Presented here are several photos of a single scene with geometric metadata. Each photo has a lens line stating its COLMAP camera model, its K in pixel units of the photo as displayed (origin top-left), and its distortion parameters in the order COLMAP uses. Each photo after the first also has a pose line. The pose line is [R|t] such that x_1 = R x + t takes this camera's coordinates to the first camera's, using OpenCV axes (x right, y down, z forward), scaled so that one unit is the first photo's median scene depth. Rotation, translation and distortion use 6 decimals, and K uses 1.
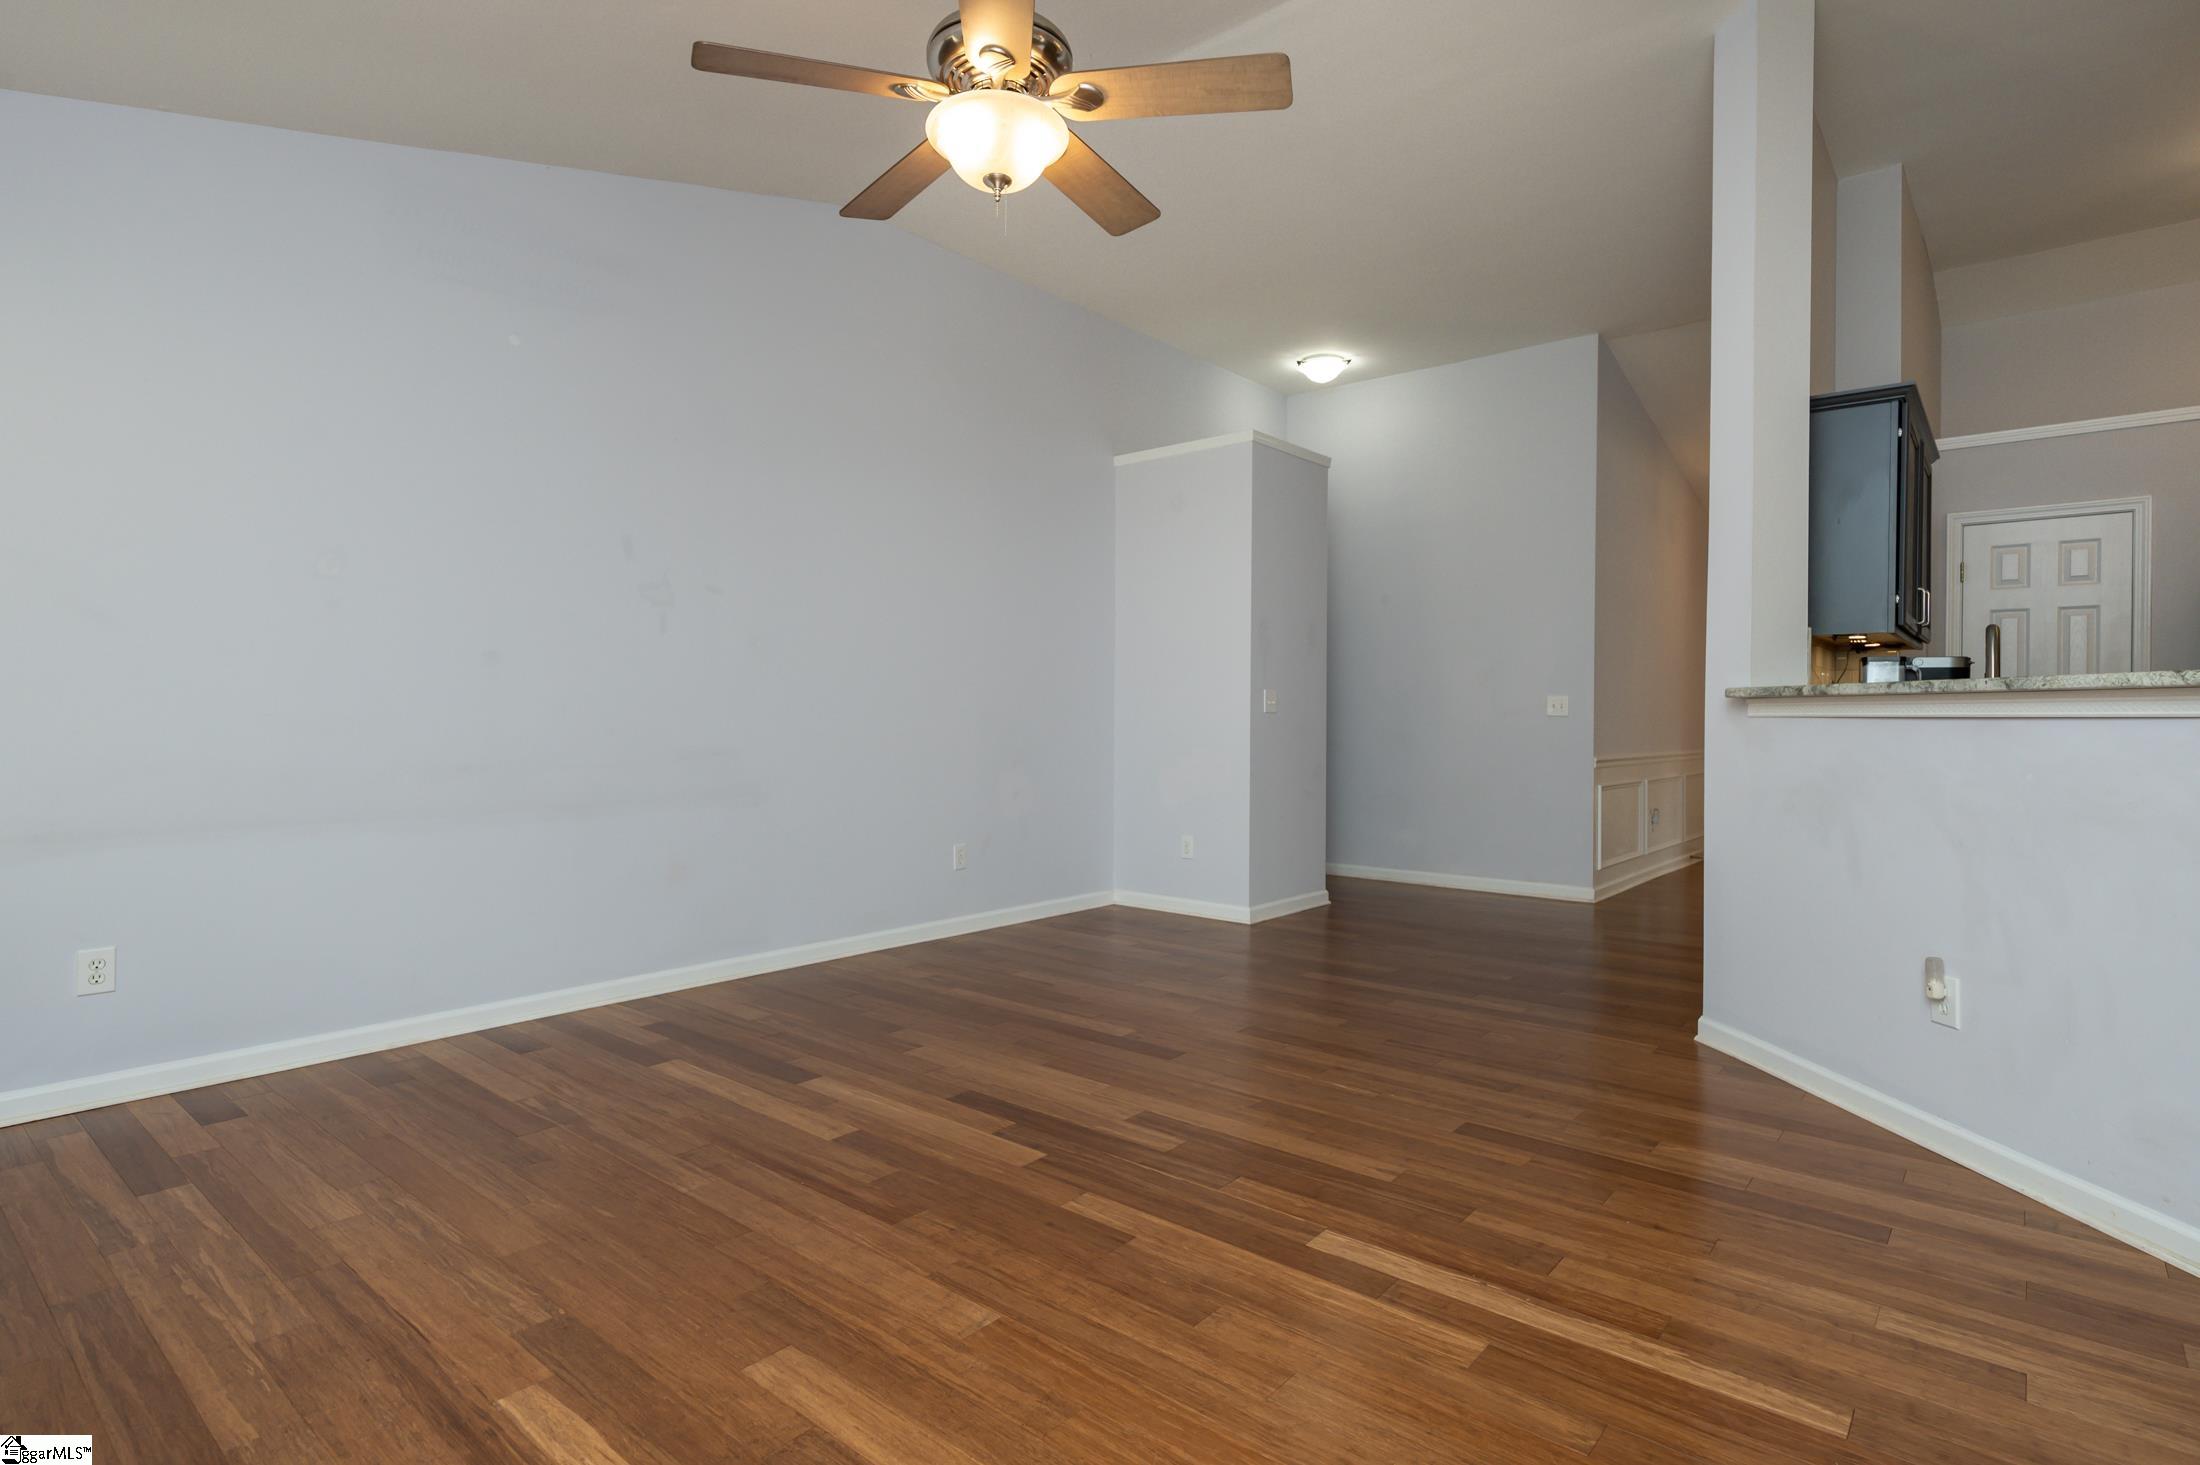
lens RADIAL K [[1122.1, 0, 1102.6], [0, 1122.1, 729.4], [0, 0, 1]] dist [-0.000235, -0.000145]
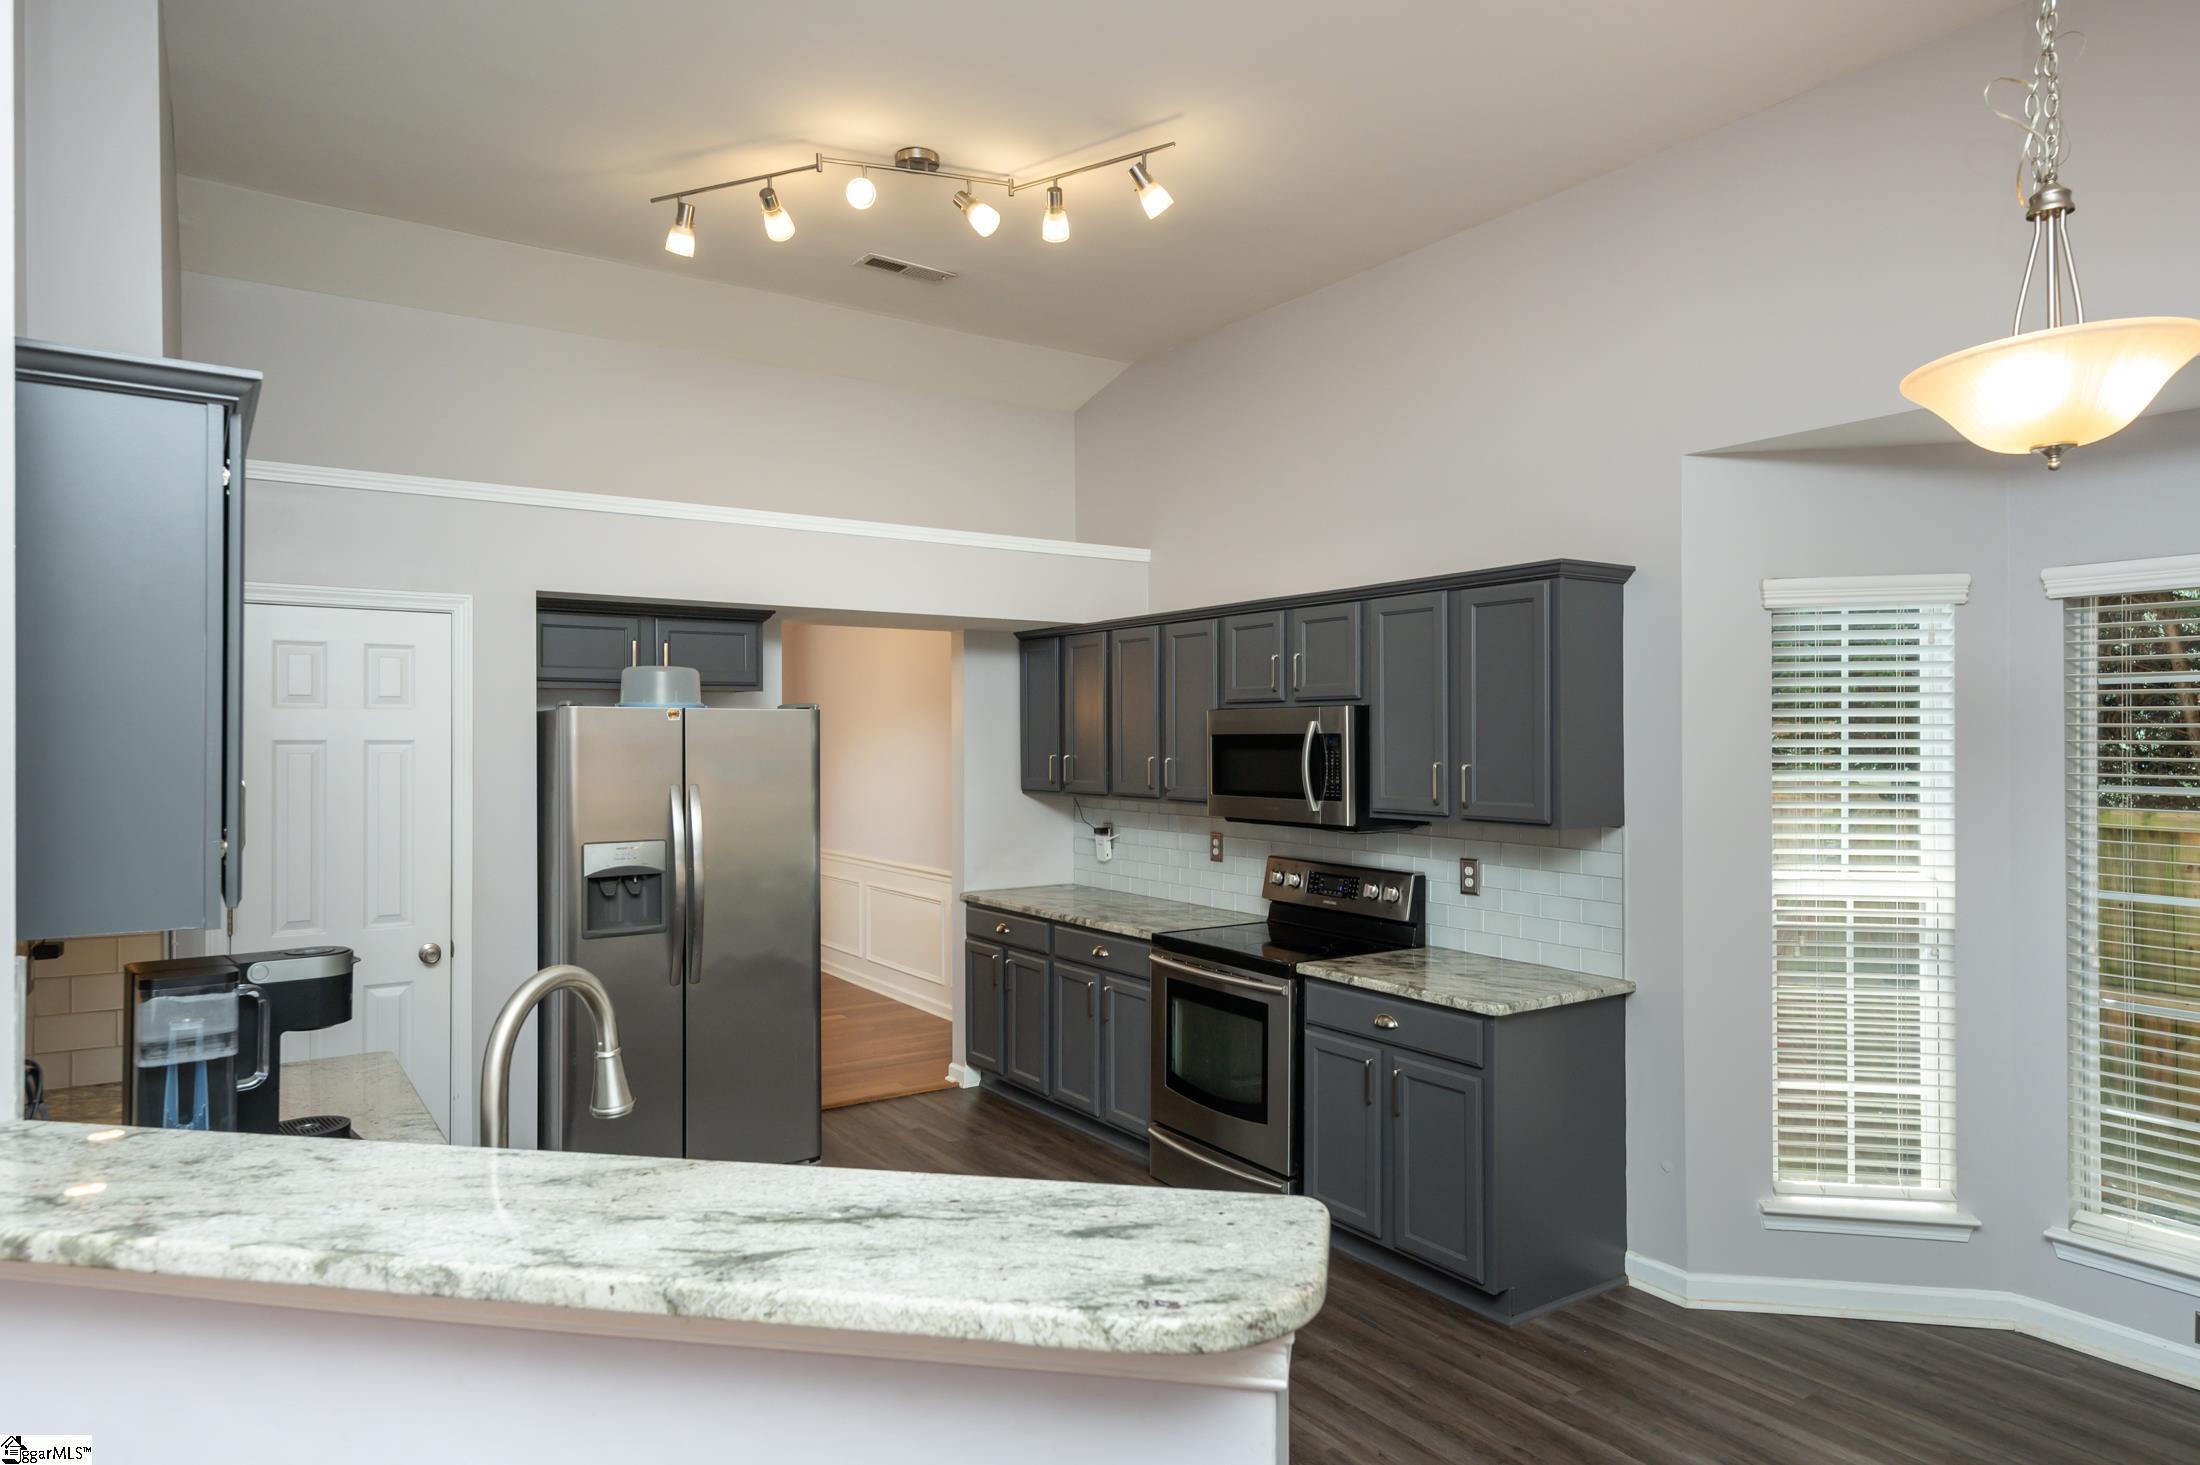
lens RADIAL K [[1313.4, 0, 1089.3], [0, 1313.4, 731.6], [0, 0, 1]] dist [0.013555, 0.000090]
pose [[0.276144, 0.004025, 0.961108, 0.448095], [0.008368, 0.999943, -0.006592, -0.232784], [-0.961080, 0.009863, 0.276095, 0.784187]]
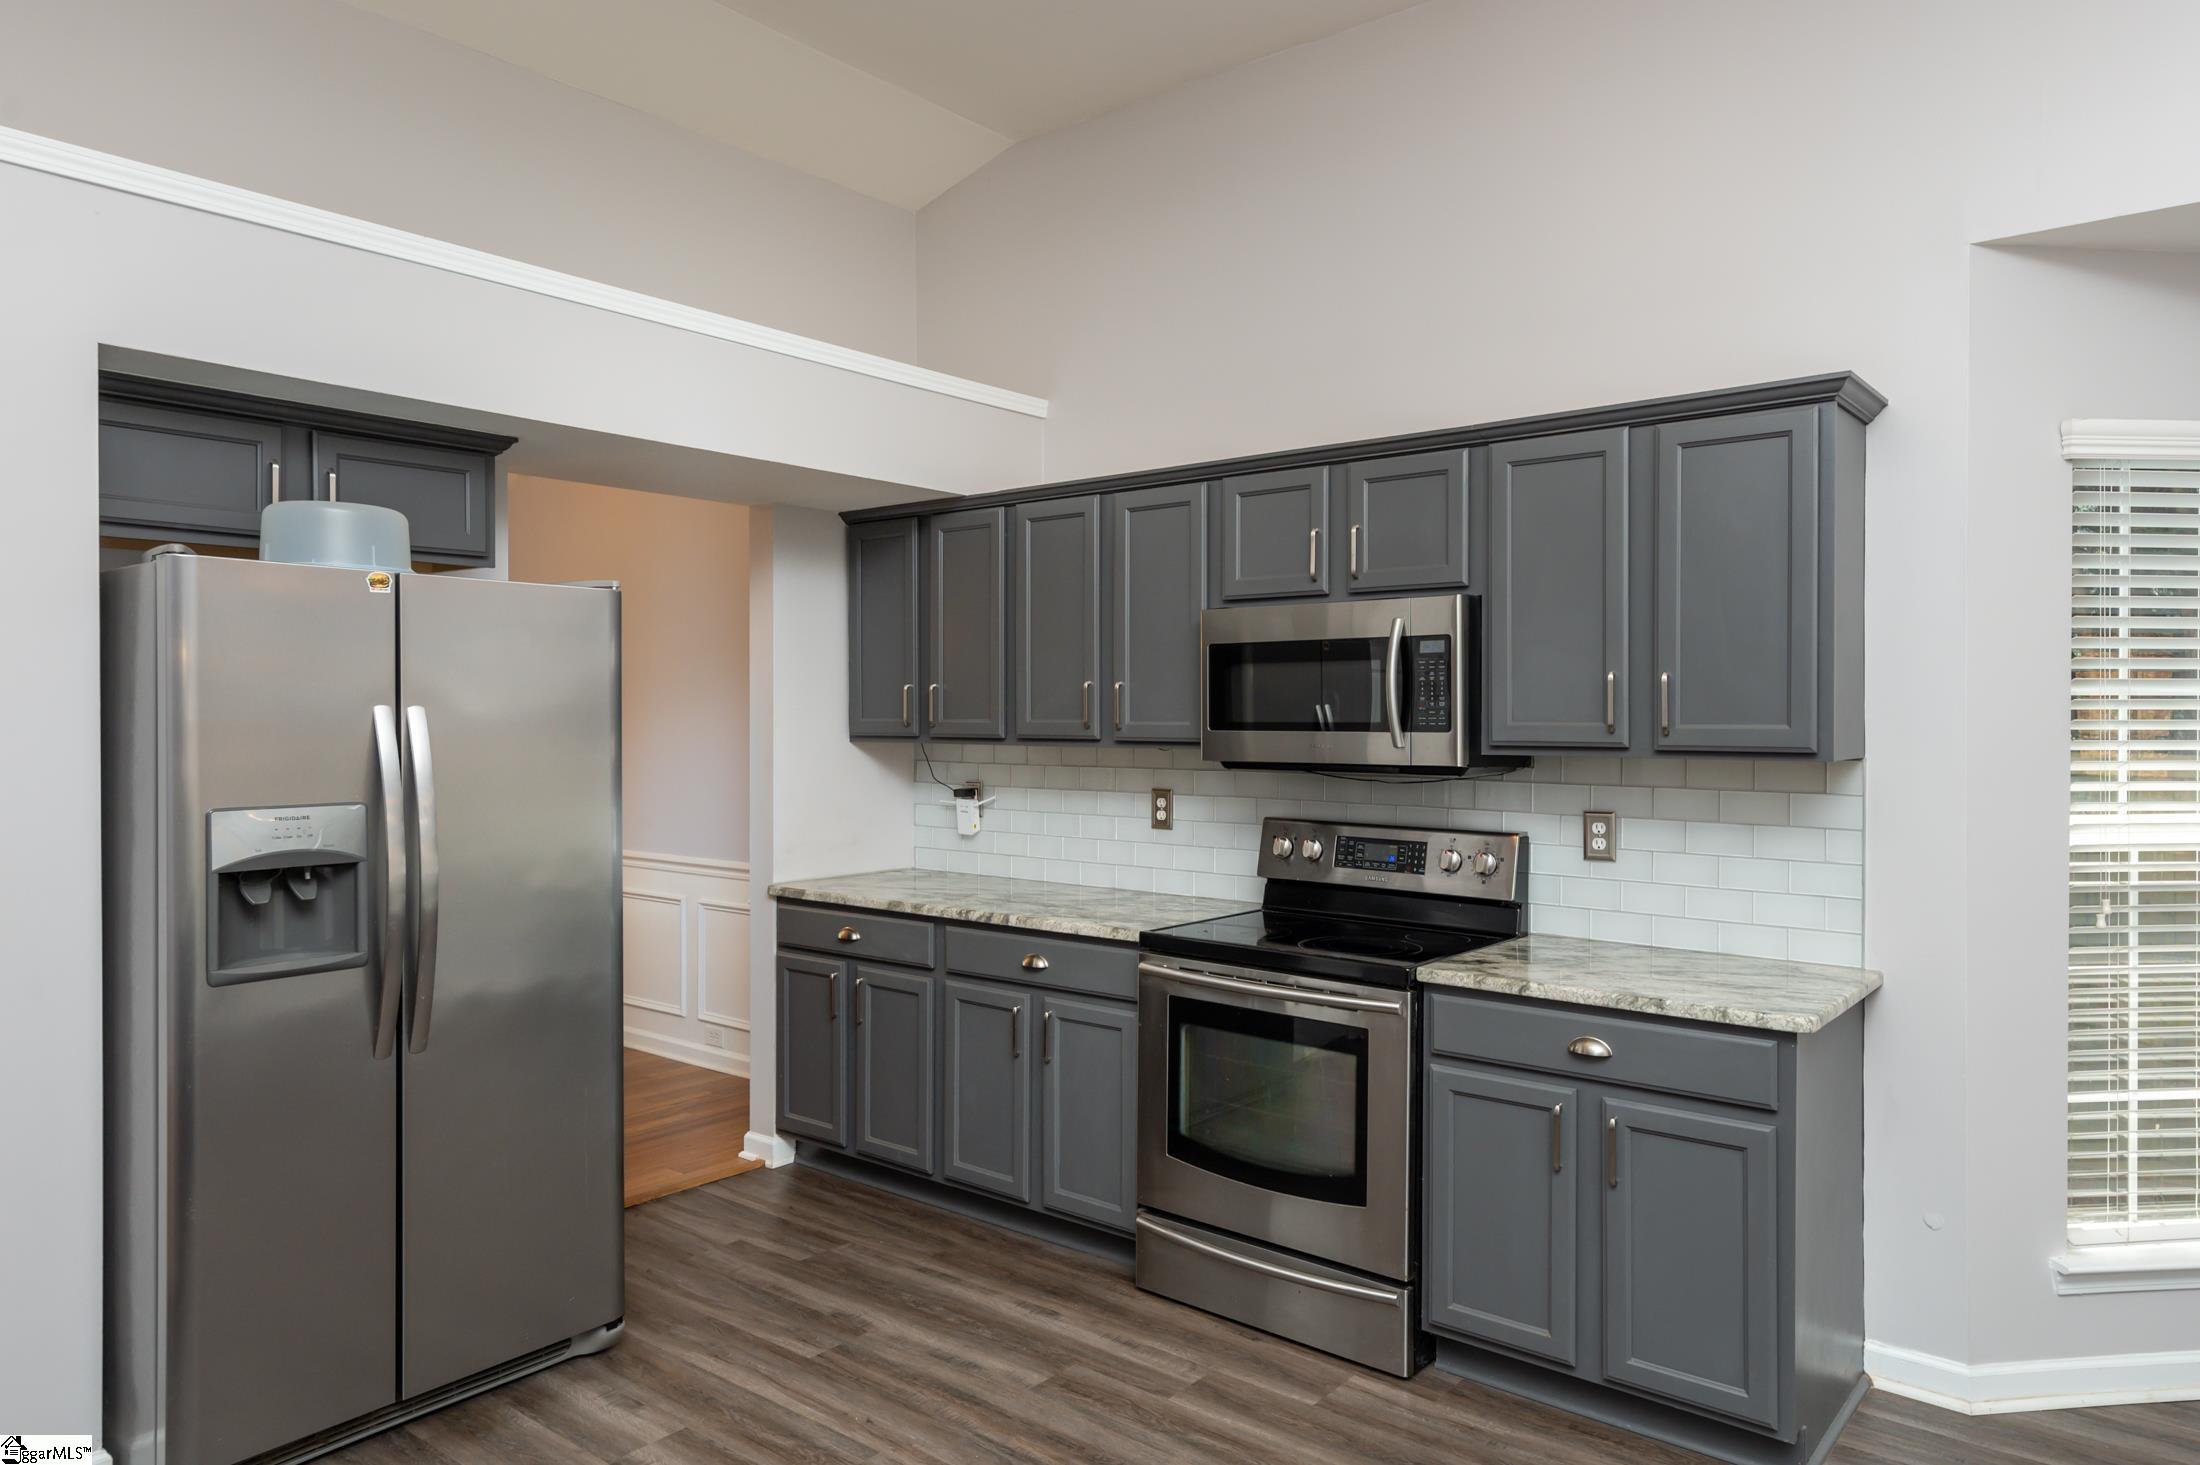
lens RADIAL K [[1407.0, 0, 1103.7], [0, 1407.0, 722.9], [0, 0, 1]] dist [0.025264, -0.012840]
pose [[-0.016875, -0.004224, 0.999849, 0.963363], [0.005871, 0.999973, 0.004324, -0.157845], [-0.999840, 0.005943, -0.016850, 1.338854]]
